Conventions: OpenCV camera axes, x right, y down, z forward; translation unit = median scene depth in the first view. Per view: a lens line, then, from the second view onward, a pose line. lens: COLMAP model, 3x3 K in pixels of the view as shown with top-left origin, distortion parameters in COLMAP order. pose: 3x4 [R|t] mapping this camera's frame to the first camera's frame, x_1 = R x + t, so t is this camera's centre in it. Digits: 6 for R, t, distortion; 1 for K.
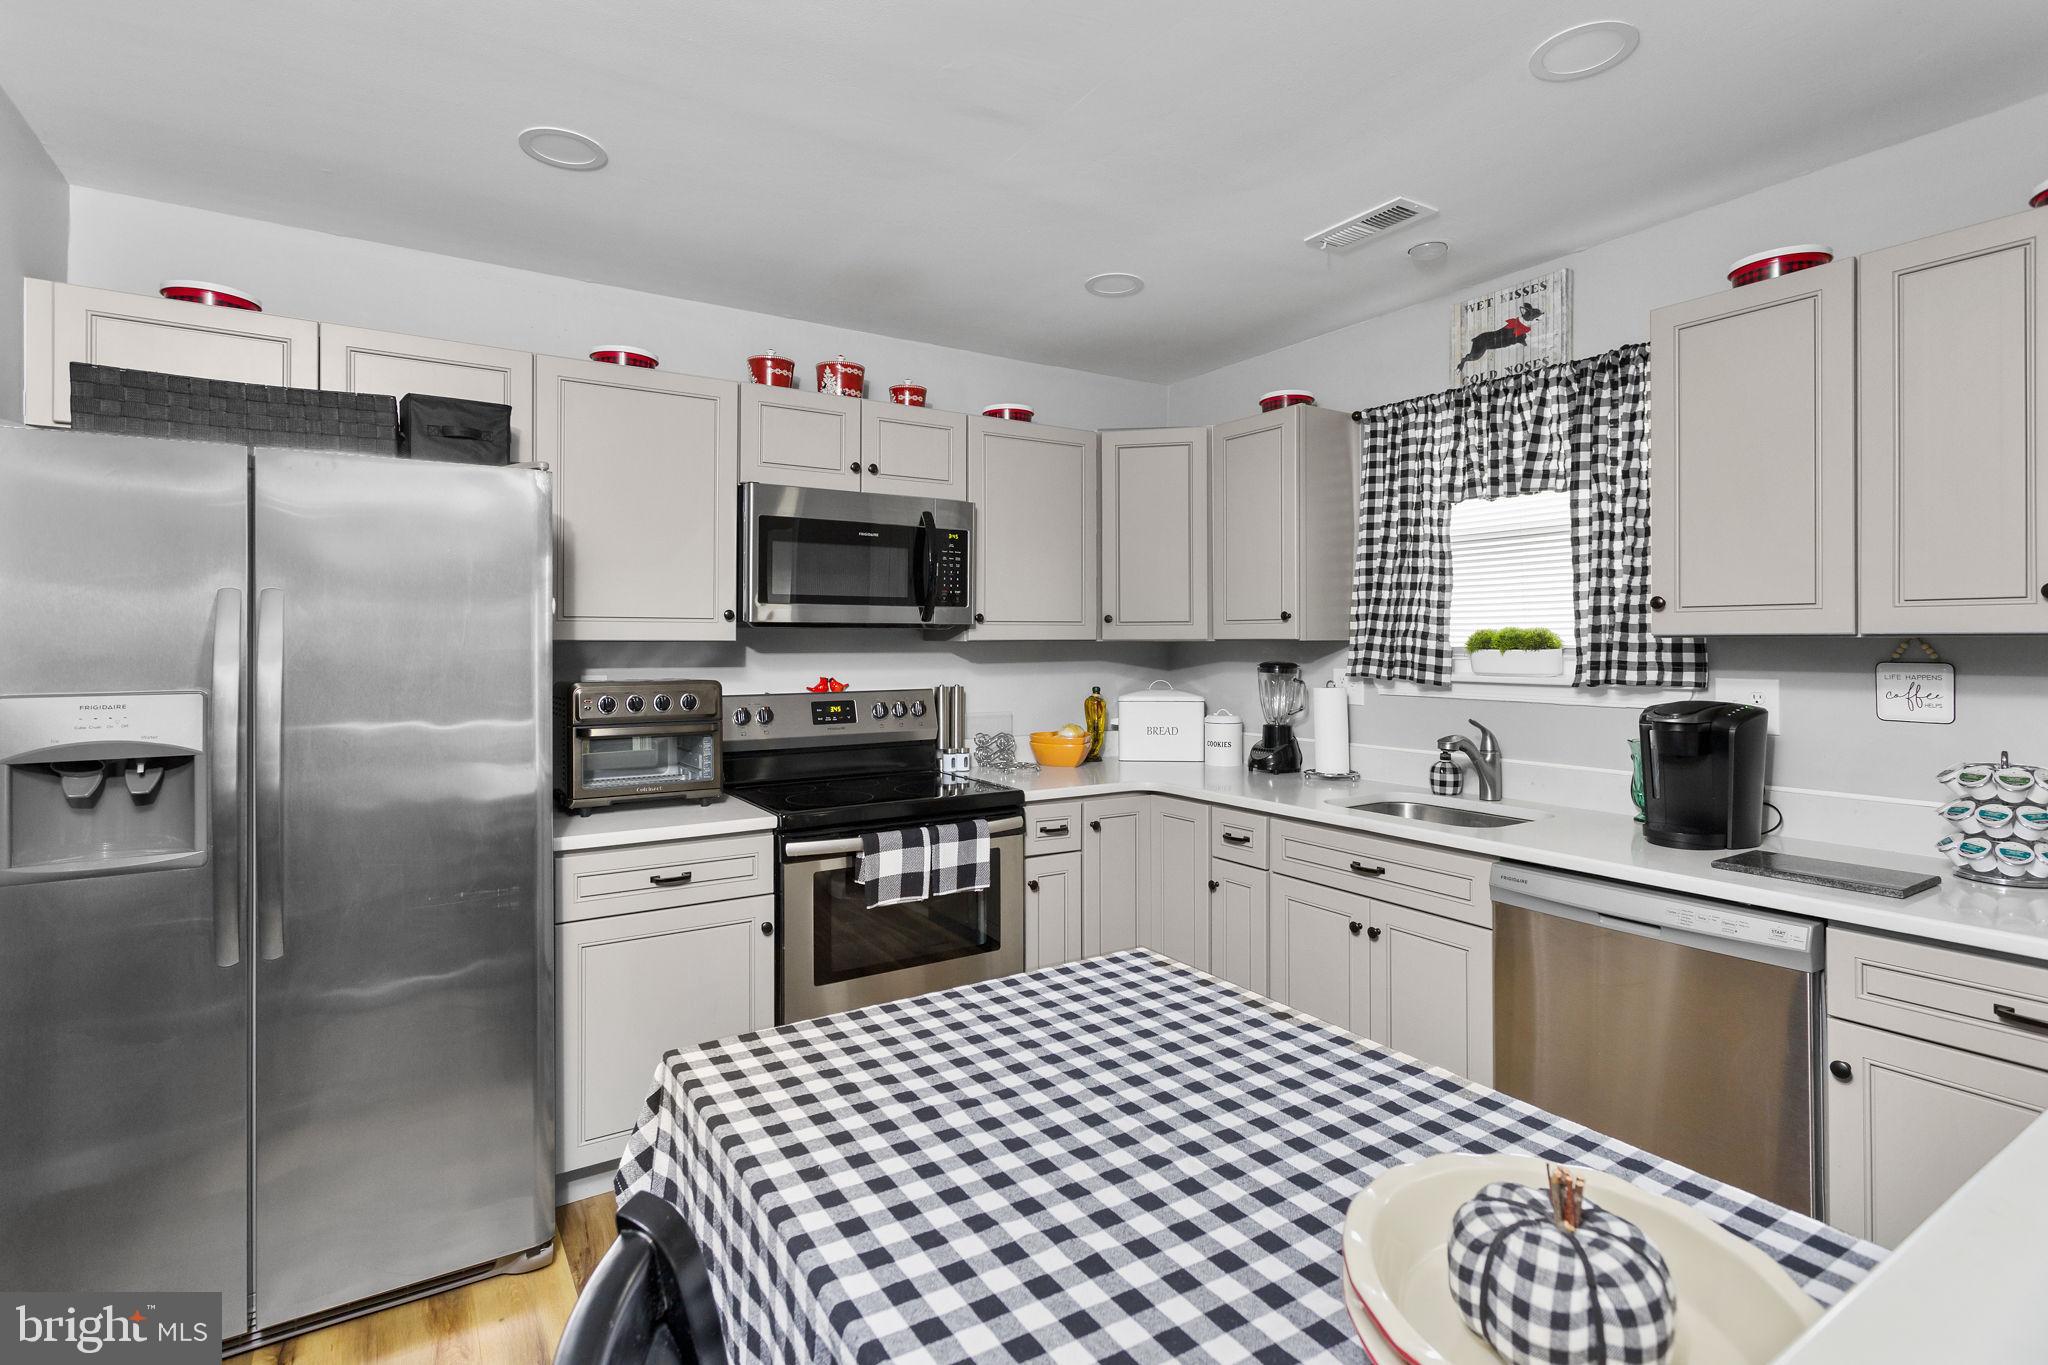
lens RADIAL K [[974.4, 0, 1028.4], [0, 974.4, 646.7], [0, 0, 1]] dist [0.005647, 0.001545]
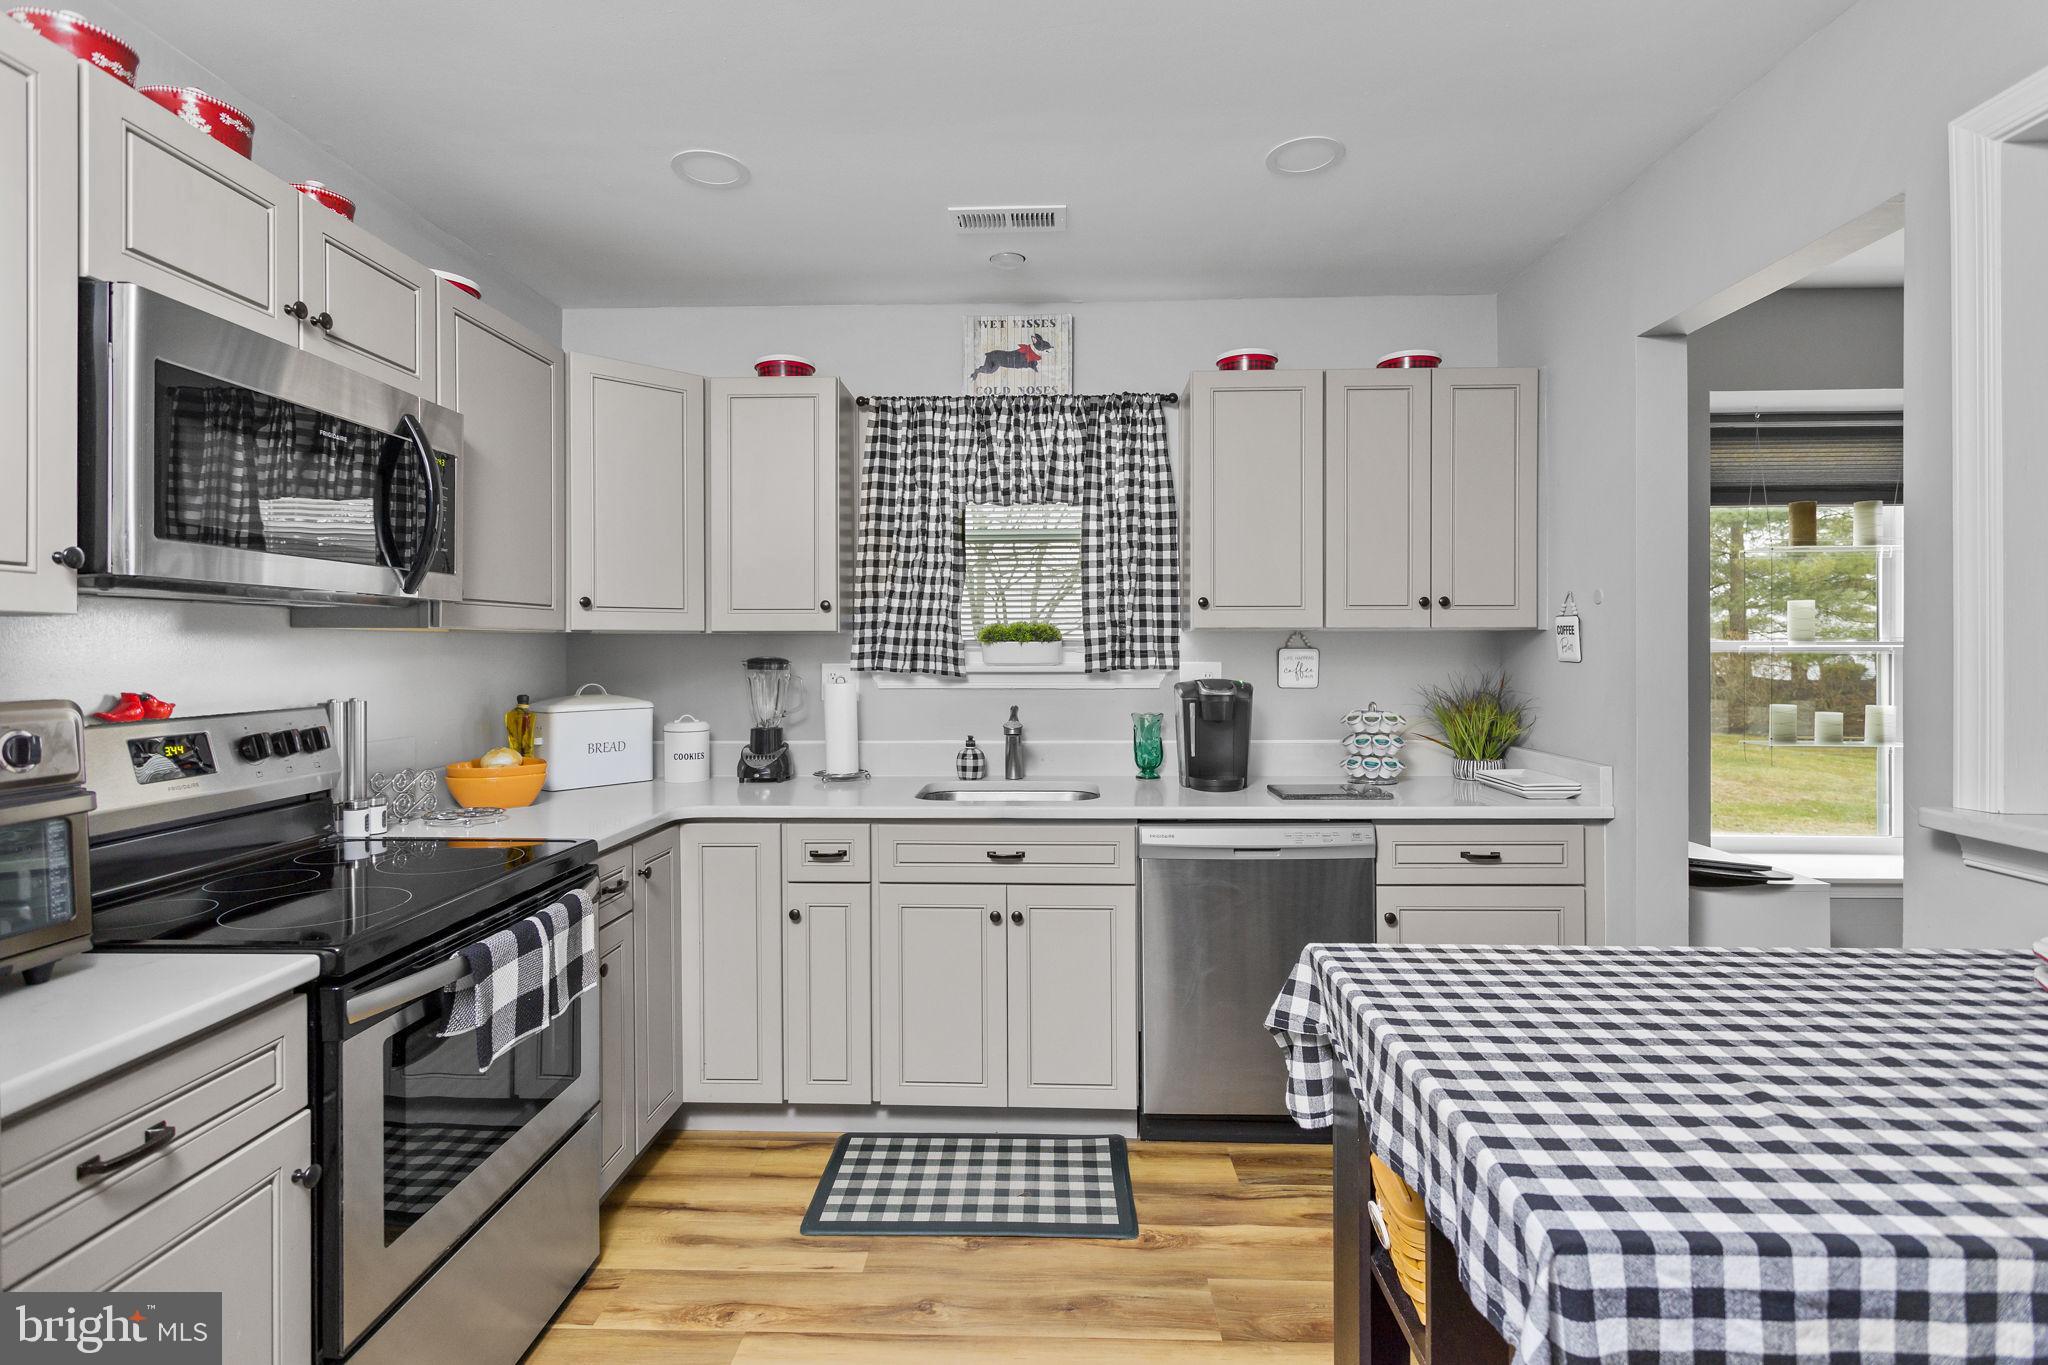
lens RADIAL K [[974.4, 0, 1023.0], [0, 974.4, 660.9], [0, 0, 1]] dist [0.005647, 0.001545]
pose [[0.580597, -0.010651, 0.814121, -0.408392], [0.005029, 0.999942, 0.009496, 0.013903], [-0.814176, -0.001419, 0.580617, 0.351545]]
